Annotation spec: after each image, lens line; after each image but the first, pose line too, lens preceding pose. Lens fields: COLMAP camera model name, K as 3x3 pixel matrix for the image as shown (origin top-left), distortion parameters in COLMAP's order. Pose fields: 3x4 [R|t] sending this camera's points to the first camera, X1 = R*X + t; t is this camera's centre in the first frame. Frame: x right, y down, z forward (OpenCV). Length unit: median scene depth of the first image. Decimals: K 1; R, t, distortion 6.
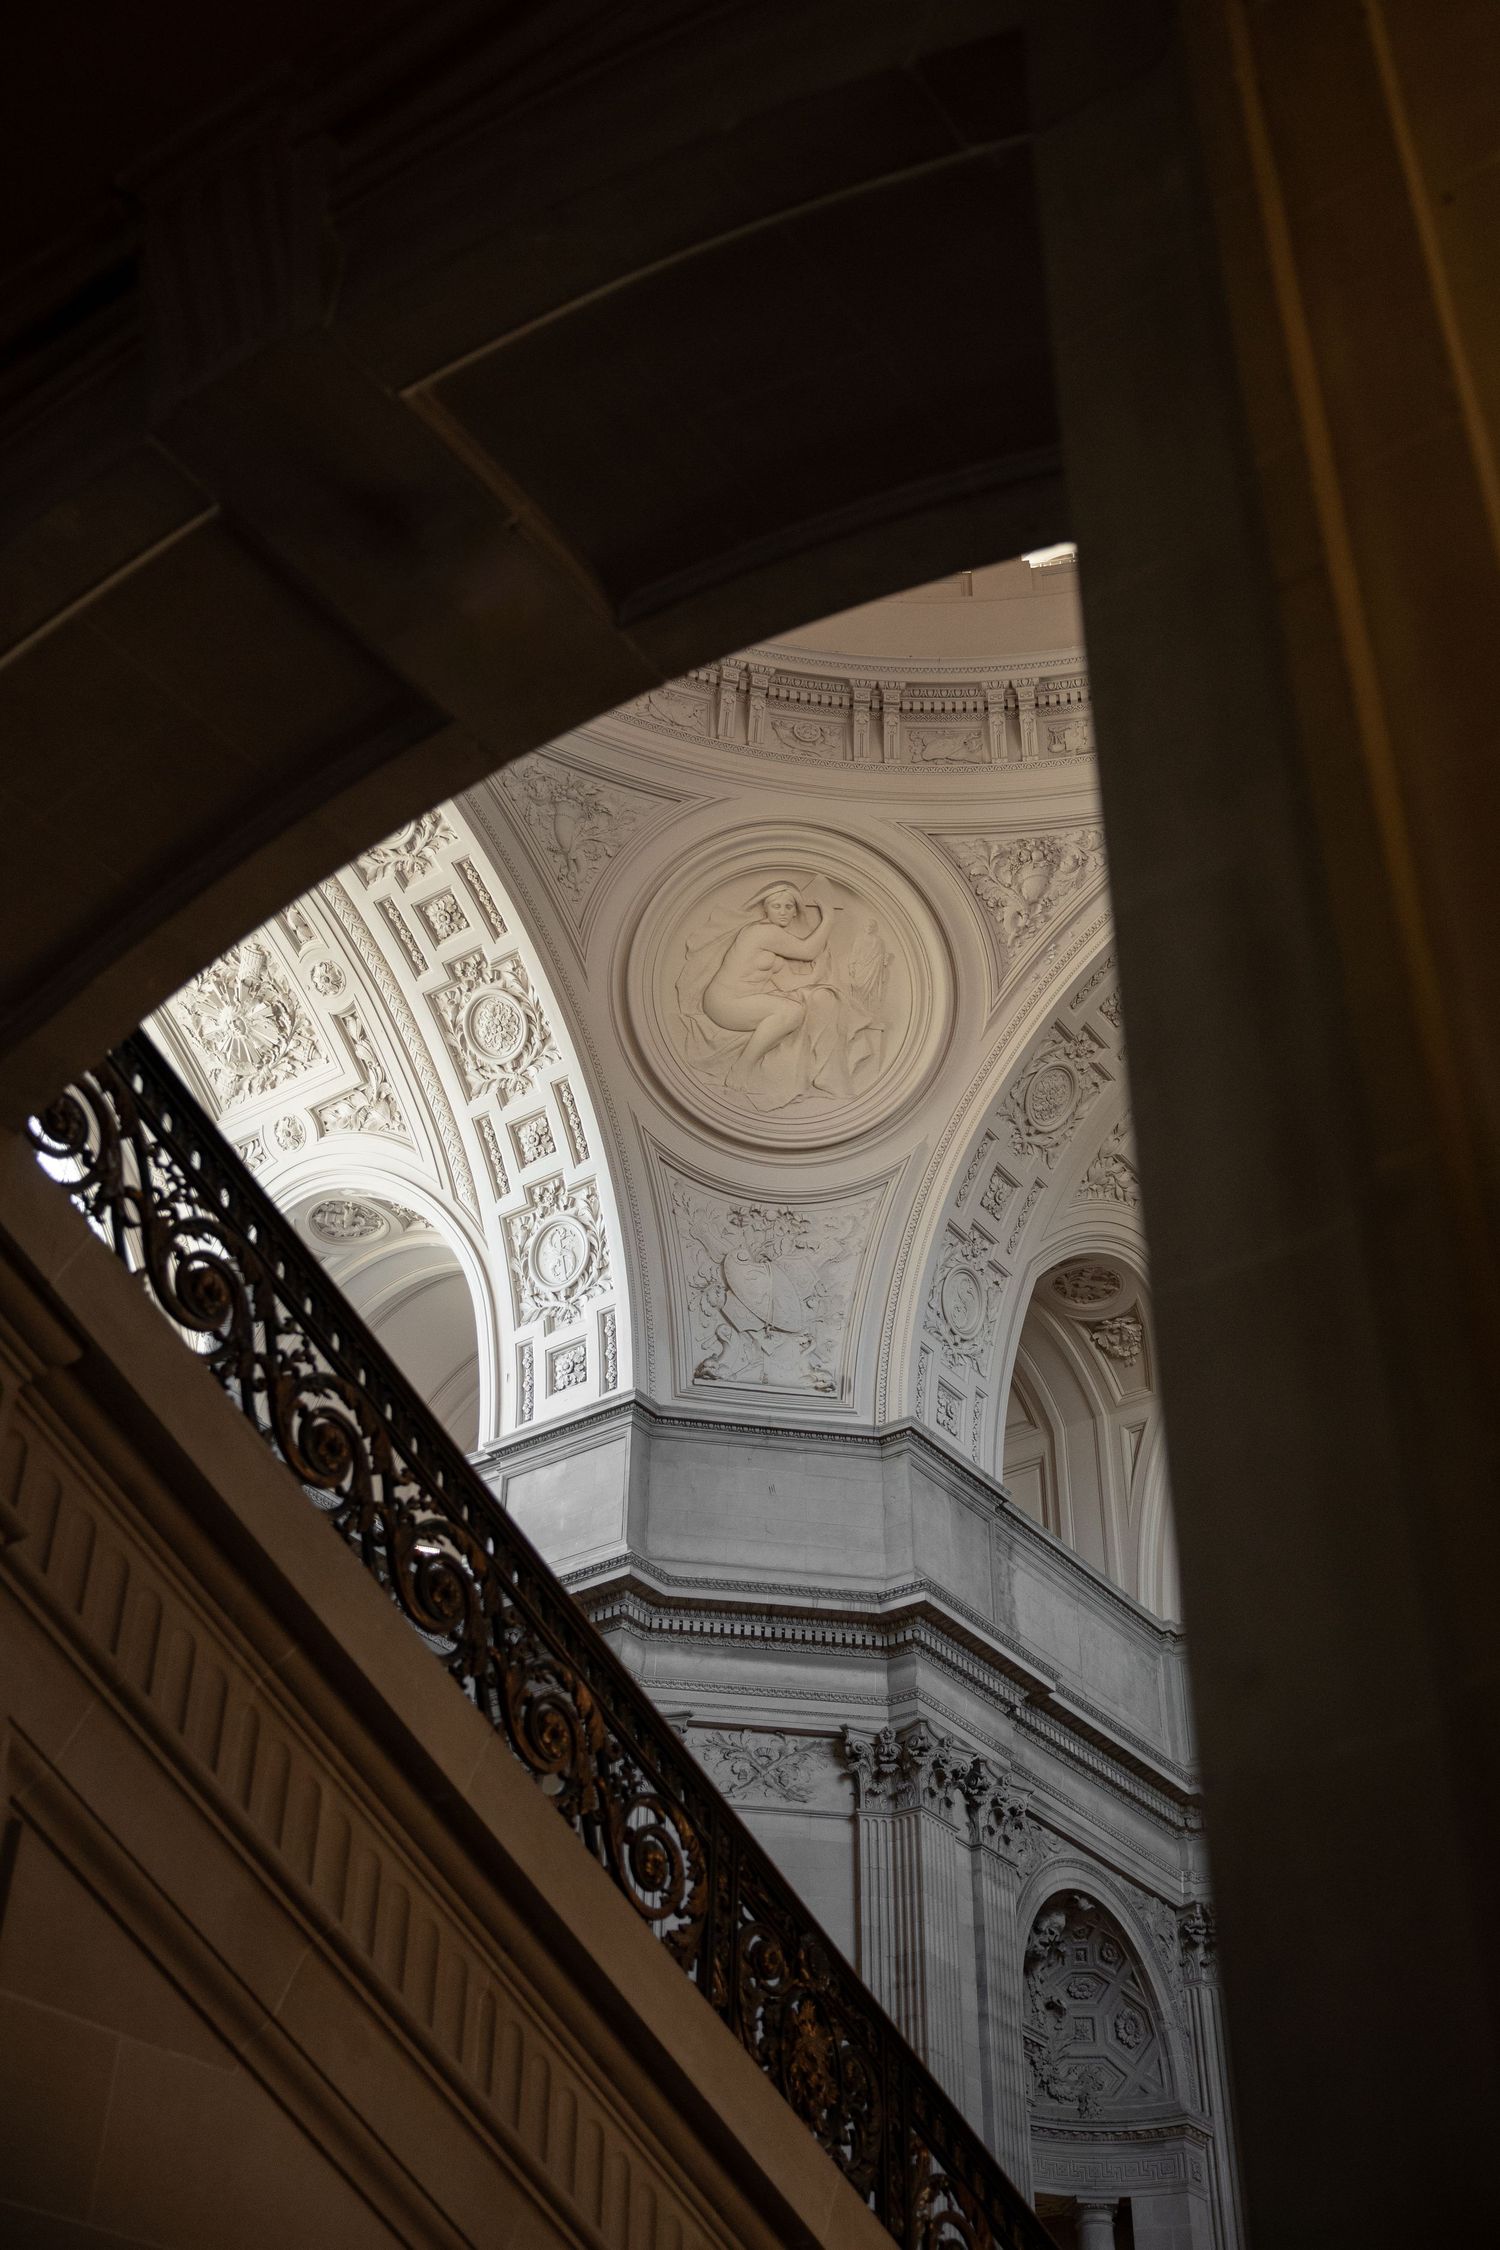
lens RADIAL K [[2505.7, 0, 835.9], [0, 2505.7, 1076.5], [0, 0, 1]] dist [-0.109947, 0.702583]
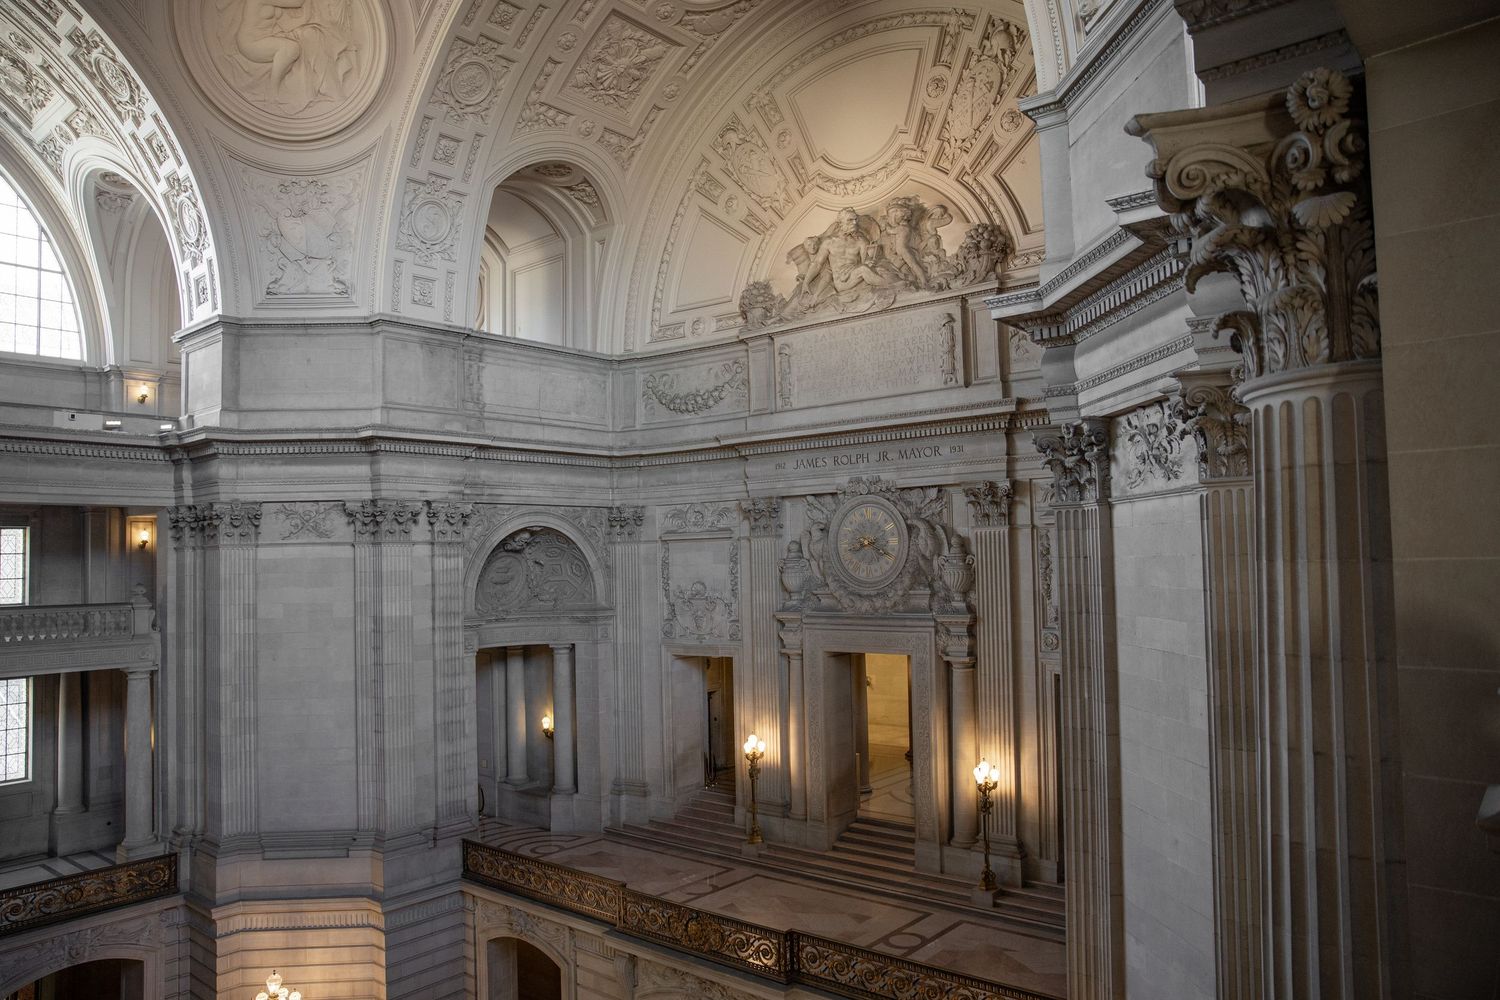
lens RADIAL K [[1053.3, 0, 744.6], [0, 1053.3, 526.3], [0, 0, 1]] dist [-0.116950, 0.099870]
pose [[0.993899, -0.015902, -0.109144, 0.343738], [0.077164, 0.807321, 0.585046, -0.141000], [0.078811, -0.589898, 0.803622, 0.333015]]
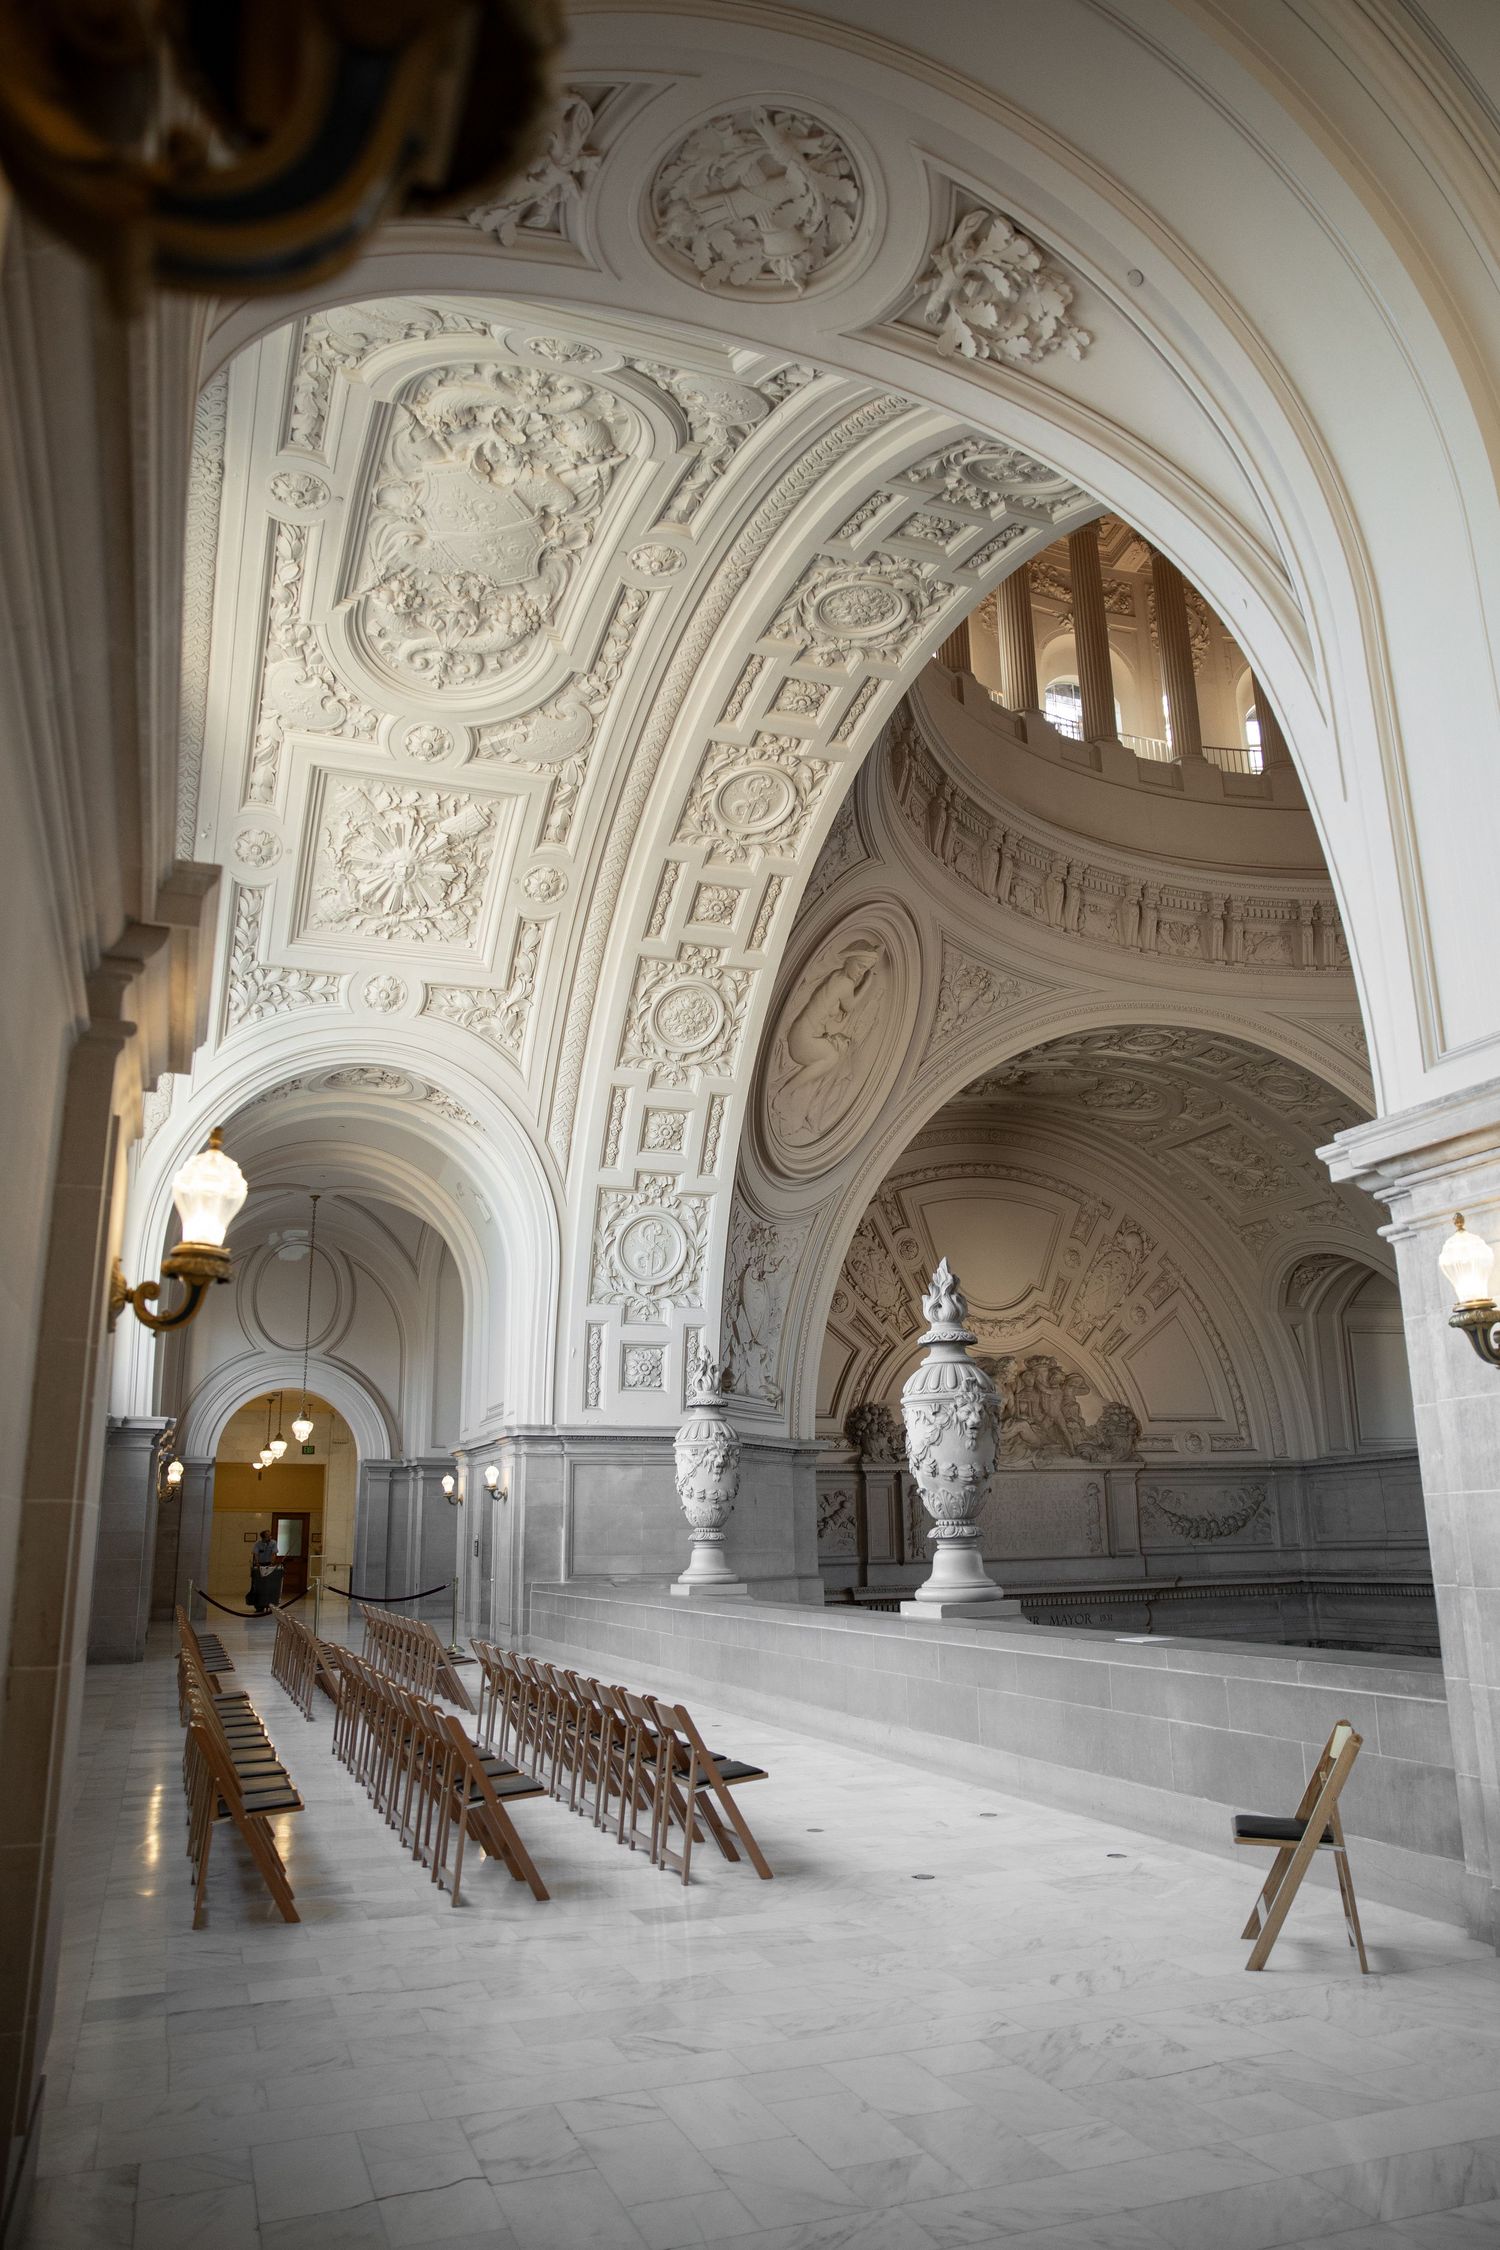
lens RADIAL K [[1504.6, 0, 705.7], [0, 1504.6, 1126.0], [0, 0, 1]] dist [-0.124394, 0.085599]
pose [[0.609018, 0.213263, 0.763948, -0.579671], [-0.492398, 0.856751, 0.153368, -0.078671], [-0.621805, -0.469571, 0.626787, 0.615723]]
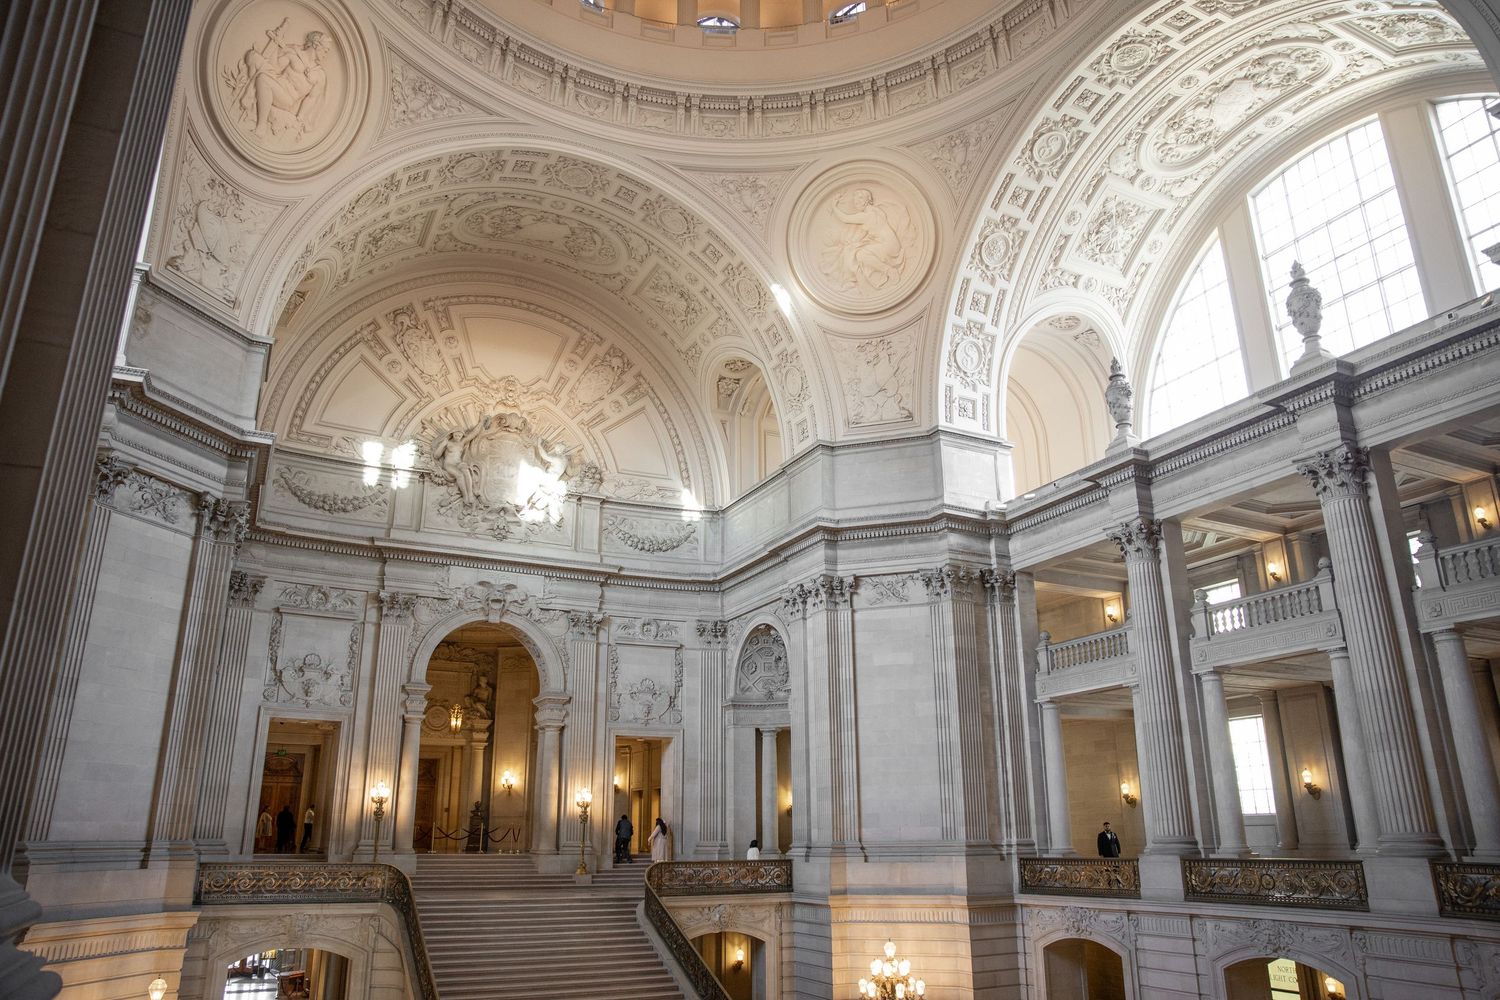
lens RADIAL K [[1017.4, 0, 742.7], [0, 1017.4, 506.3], [0, 0, 1]] dist [-0.115194, 0.094369]
pose [[0.497784, 0.278032, 0.821529, -0.355977], [-0.536150, 0.843198, 0.039501, 0.021233], [-0.681729, -0.460126, 0.568797, 0.259975]]
